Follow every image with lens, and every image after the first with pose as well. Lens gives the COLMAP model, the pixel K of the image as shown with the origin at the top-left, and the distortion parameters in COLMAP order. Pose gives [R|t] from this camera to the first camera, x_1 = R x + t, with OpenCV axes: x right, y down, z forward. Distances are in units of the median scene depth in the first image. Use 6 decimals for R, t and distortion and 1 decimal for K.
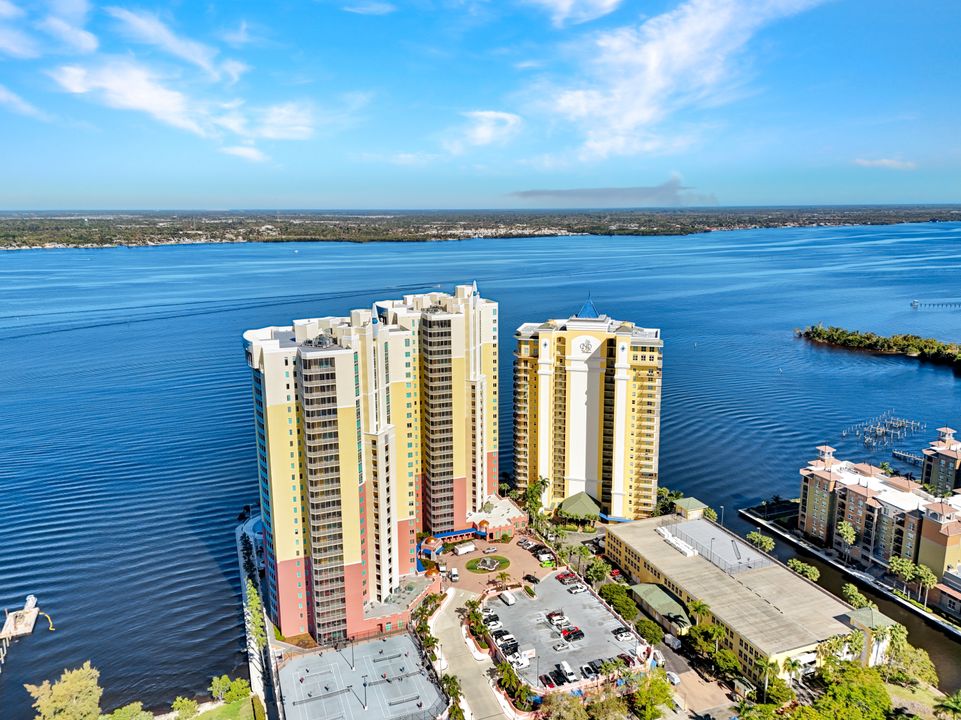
lens RADIAL K [[718.9, 0, 480.5], [0, 718.9, 360.0], [0, 0, 1]] dist [0.097350, -0.091342]
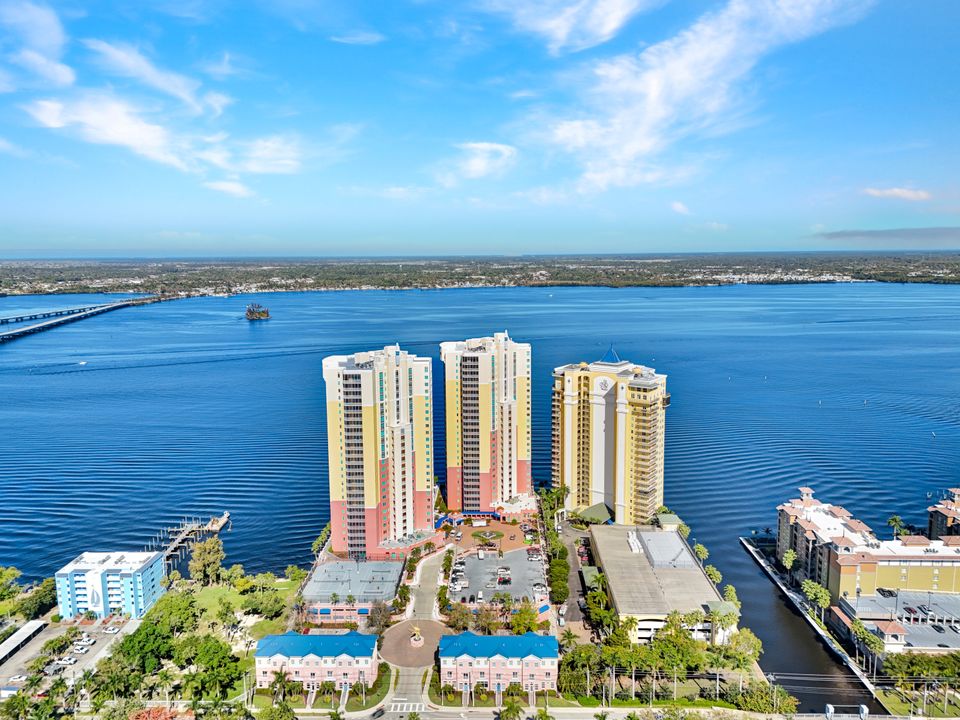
lens RADIAL K [[718.1, 0, 480.0], [0, 718.1, 360.0], [0, 0, 1]] dist [0.097350, -0.091342]
pose [[0.920419, 0.056869, -0.386774, 0.441042], [-0.078632, 0.996074, -0.040665, 0.006333], [0.382943, 0.067841, 0.921277, -0.254569]]
